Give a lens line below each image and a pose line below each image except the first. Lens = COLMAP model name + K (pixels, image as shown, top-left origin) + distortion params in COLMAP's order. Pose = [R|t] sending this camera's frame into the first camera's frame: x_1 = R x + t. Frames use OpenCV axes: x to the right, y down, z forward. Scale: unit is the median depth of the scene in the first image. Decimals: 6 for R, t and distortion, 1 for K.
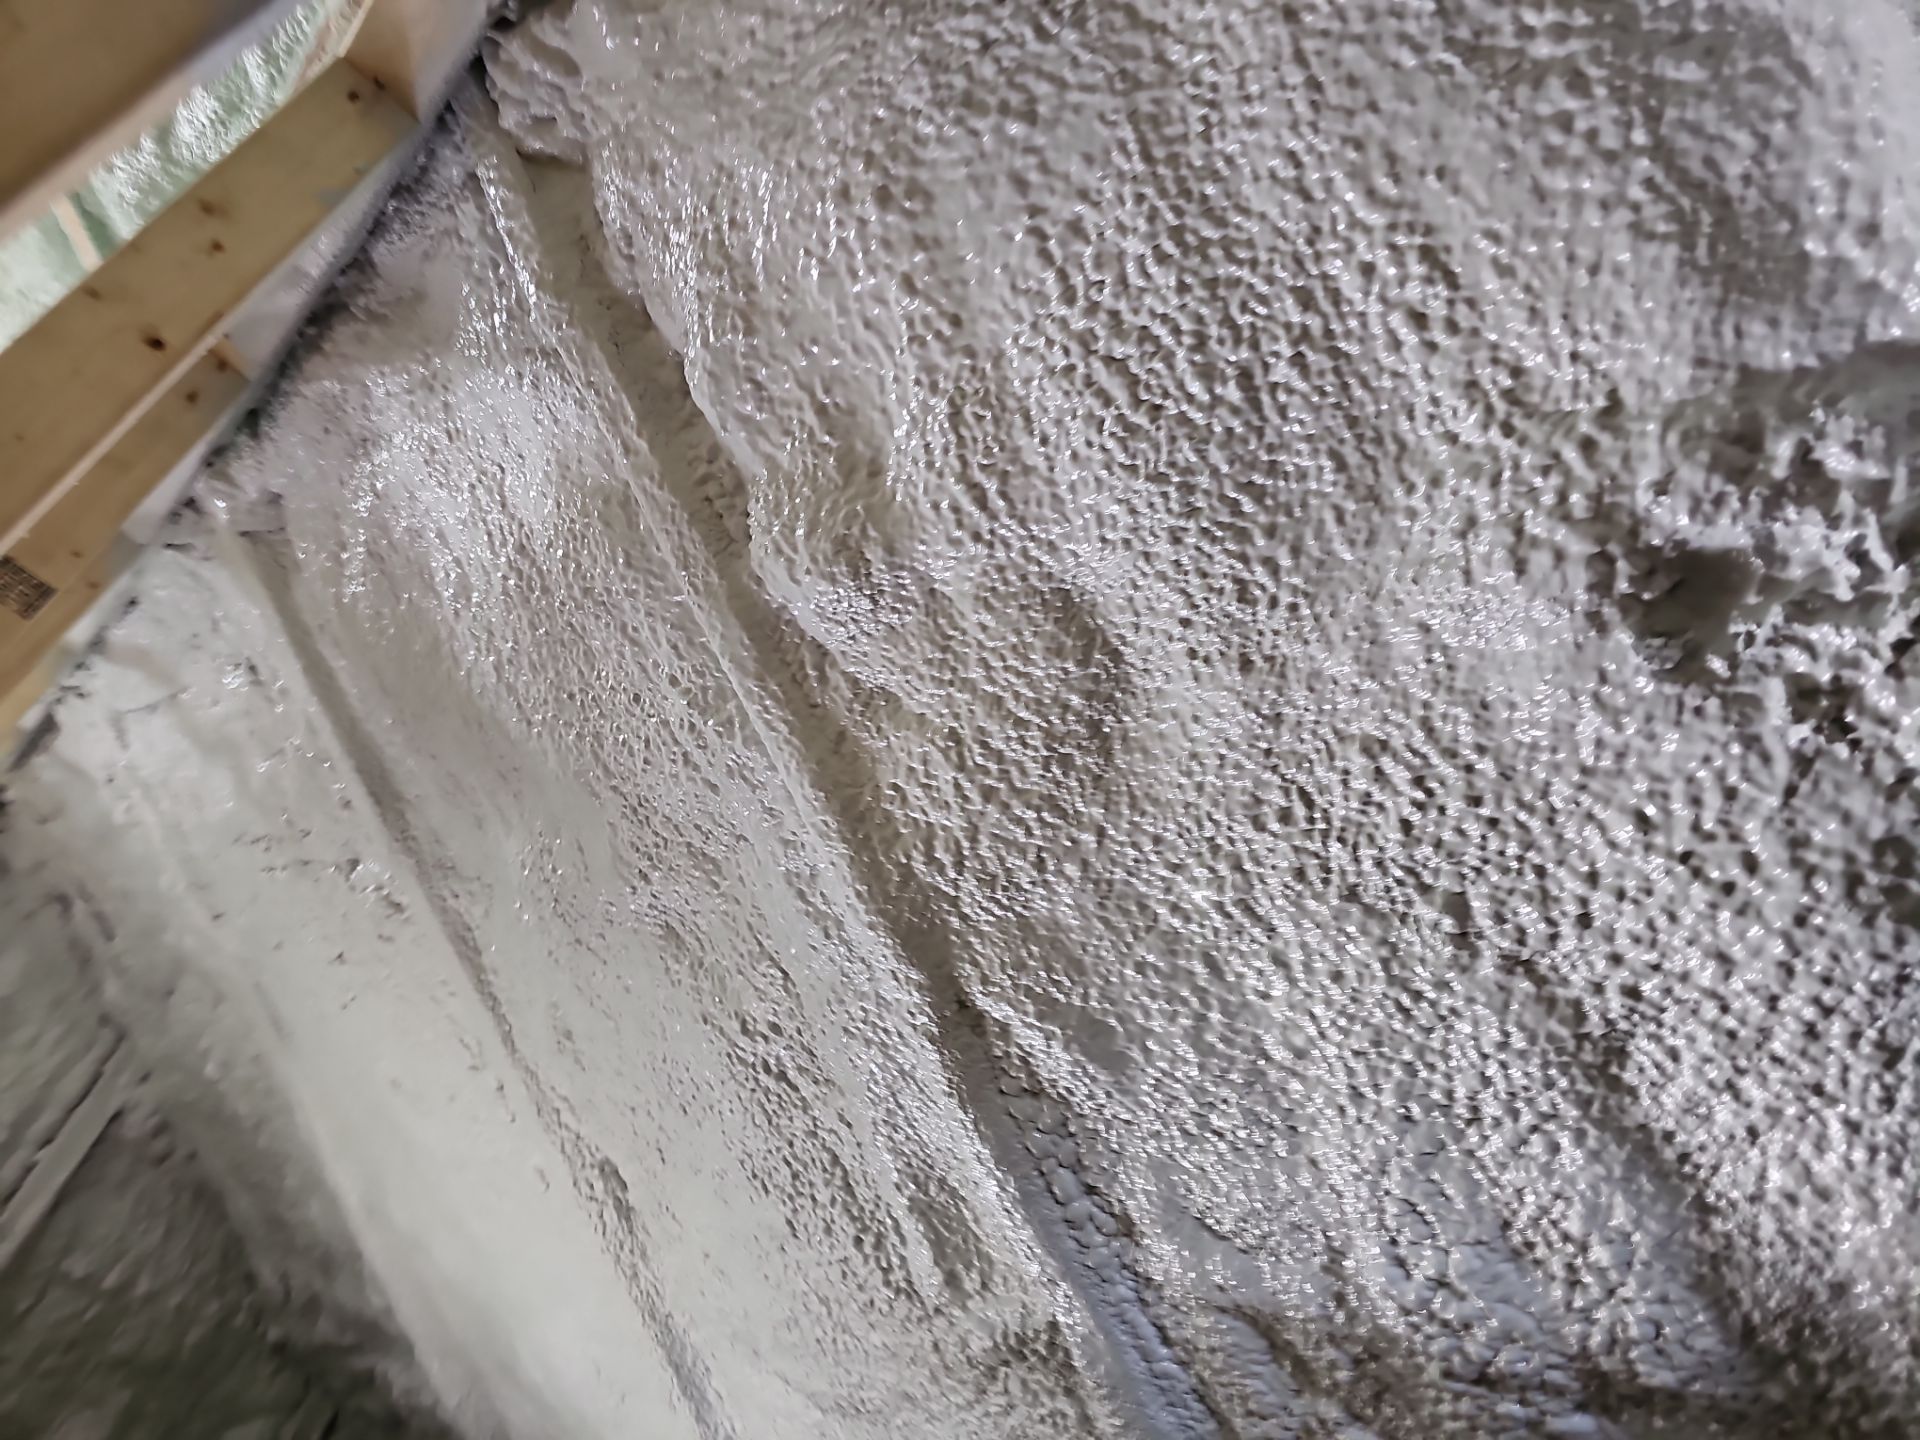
lens RADIAL K [[1253.0, 0, 960.0], [0, 1253.0, 720.0], [0, 0, 1]] dist [0.047355, -0.048882]
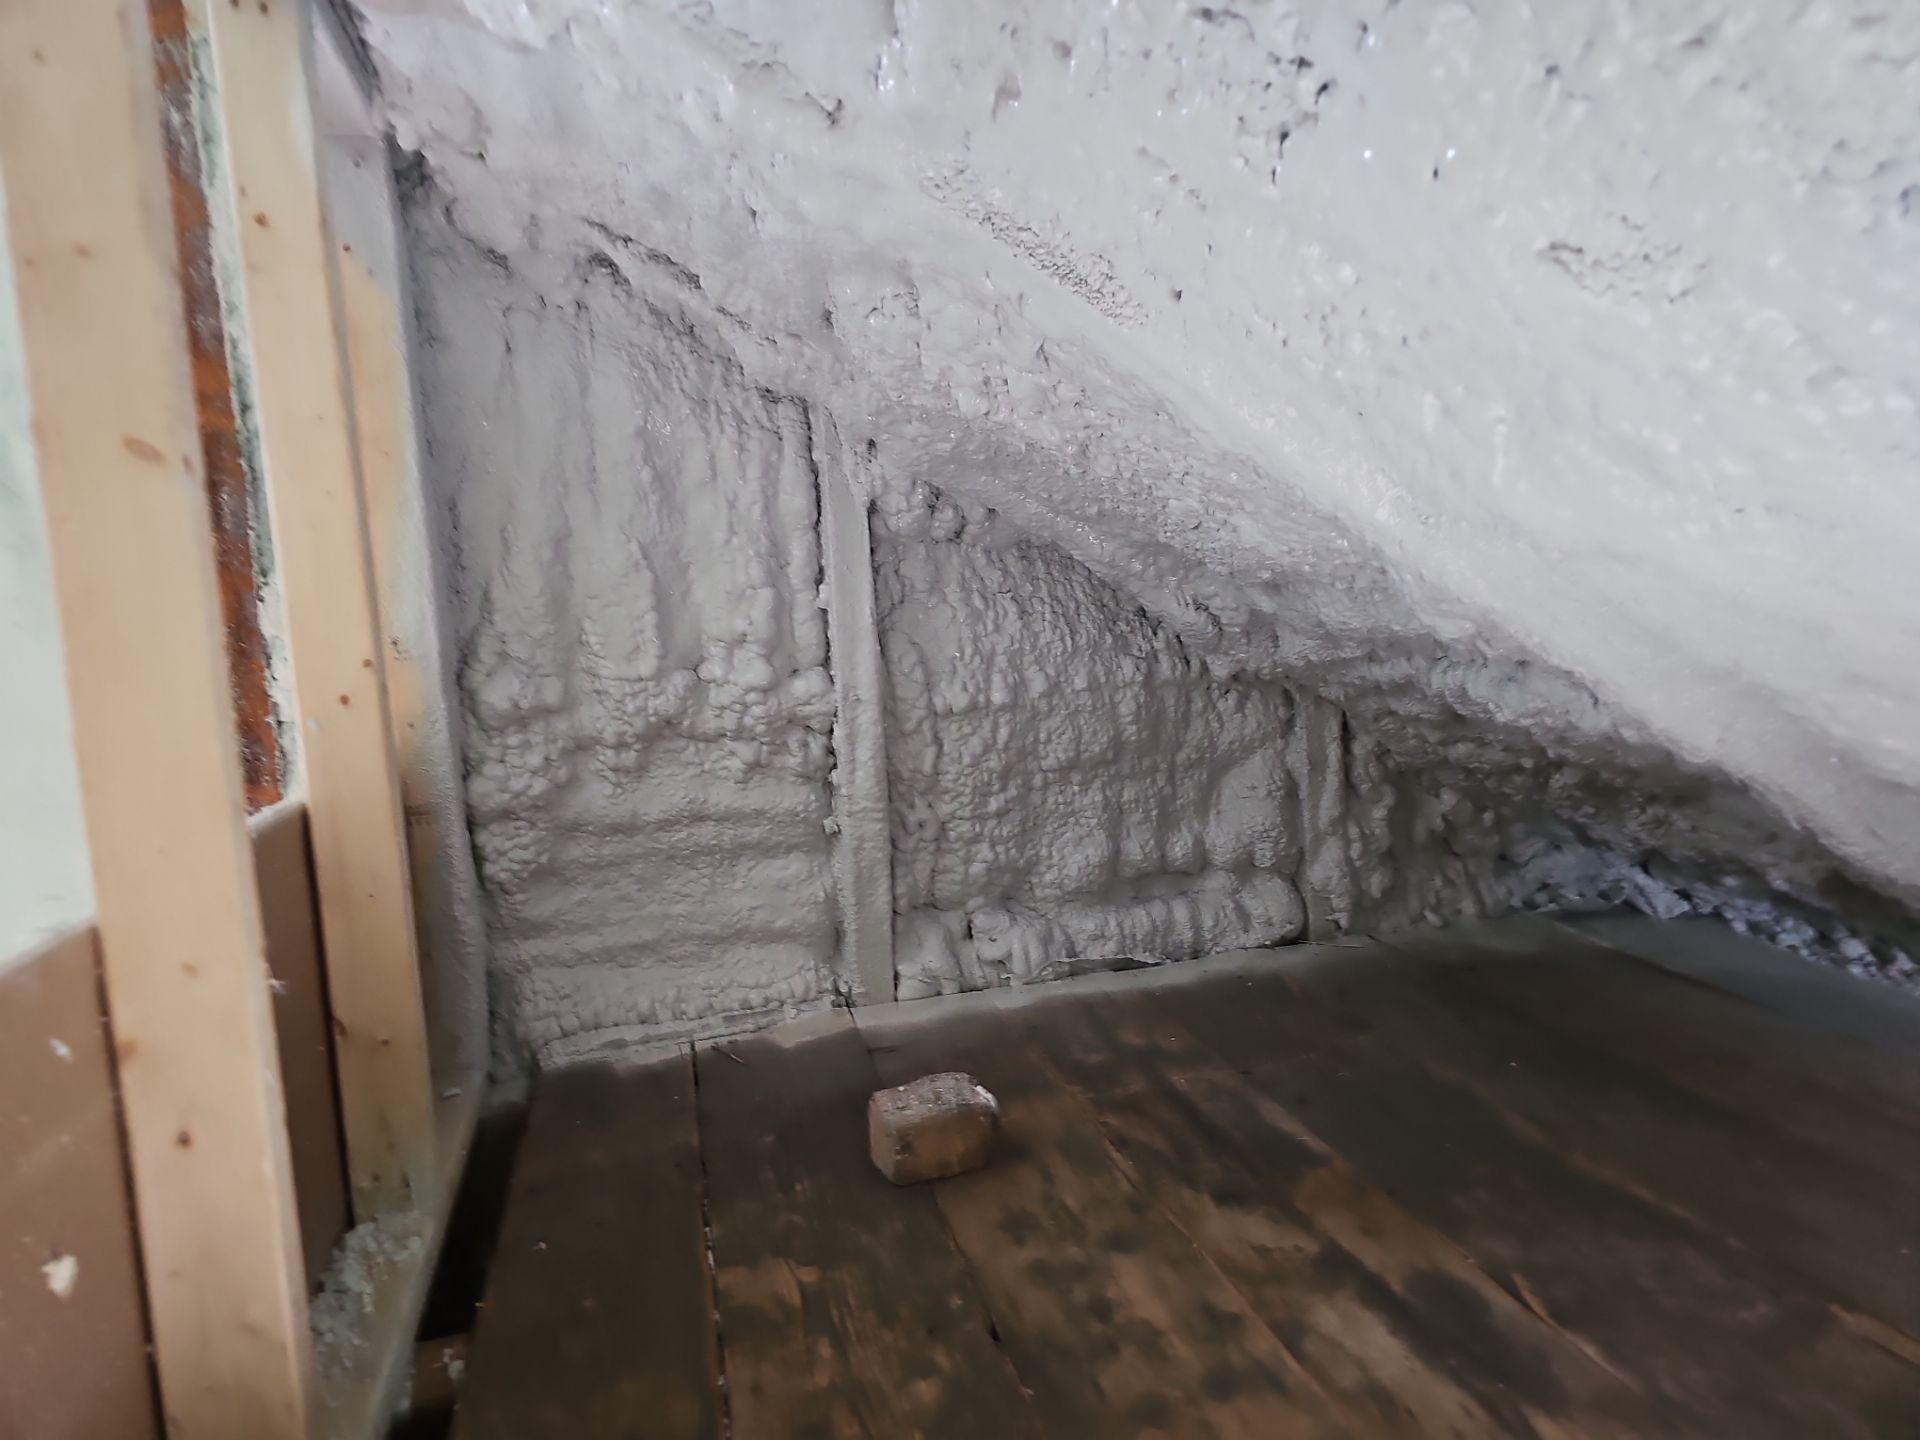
lens RADIAL K [[1253.0, 0, 960.0], [0, 1253.0, 720.0], [0, 0, 1]] dist [0.047355, -0.048882]
pose [[0.815363, -0.266073, -0.514188, -0.317215], [0.533622, 0.689883, 0.489192, 0.090068], [0.224569, -0.673251, 0.704487, 0.470408]]
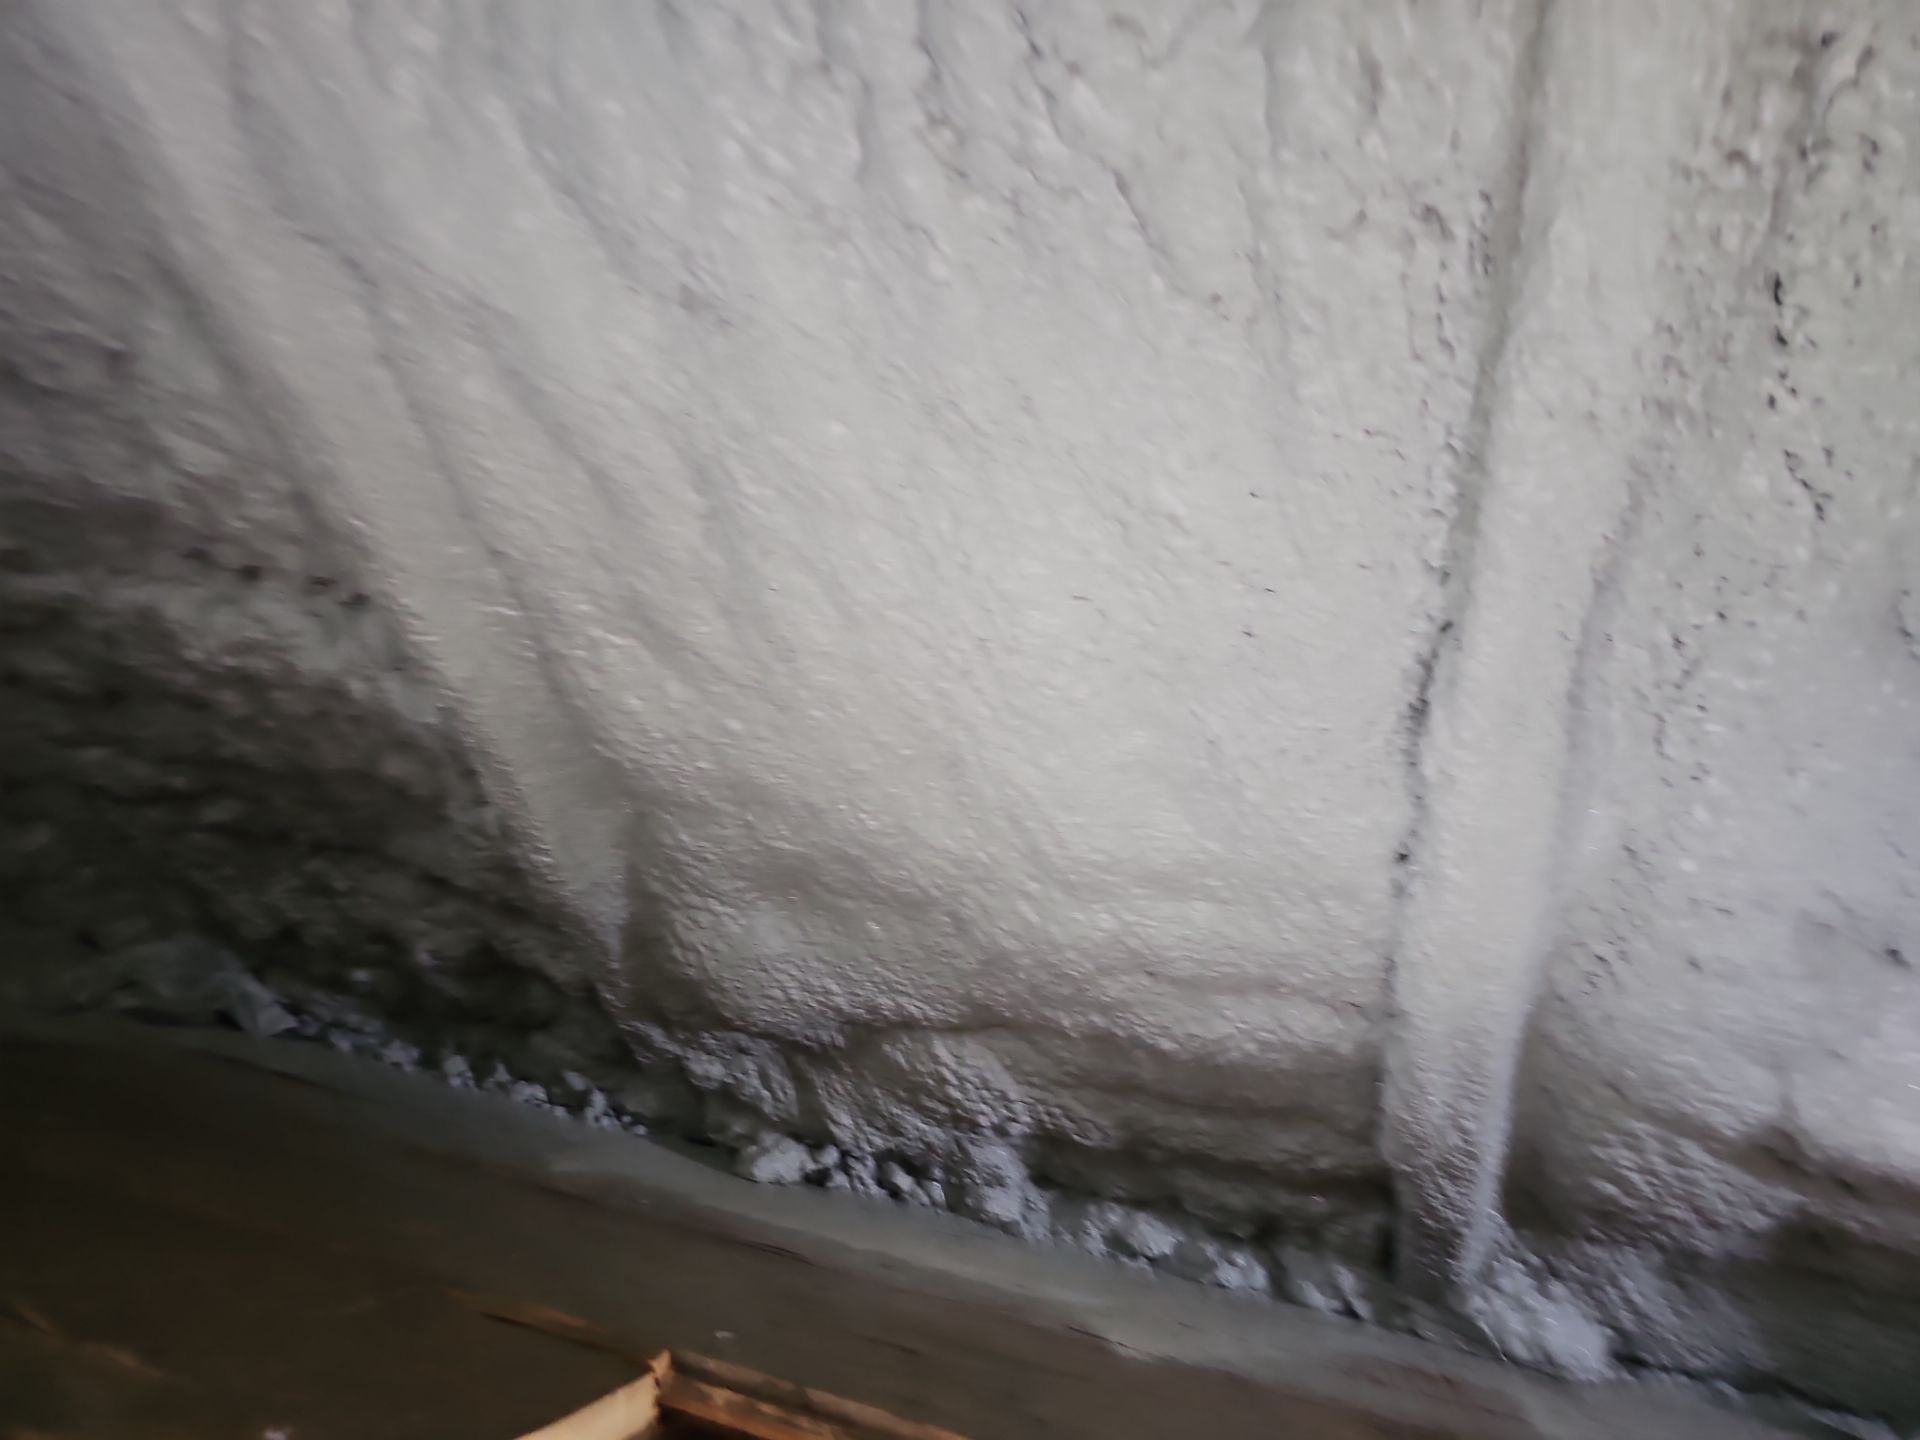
lens RADIAL K [[1253.0, 0, 960.0], [0, 1253.0, 720.0], [0, 0, 1]] dist [0.047355, -0.048882]
pose [[0.889886, -0.002533, 0.456176, -0.372138], [-0.236806, 0.852132, 0.466683, 0.240568], [-0.389905, -0.523320, 0.757701, 0.472307]]
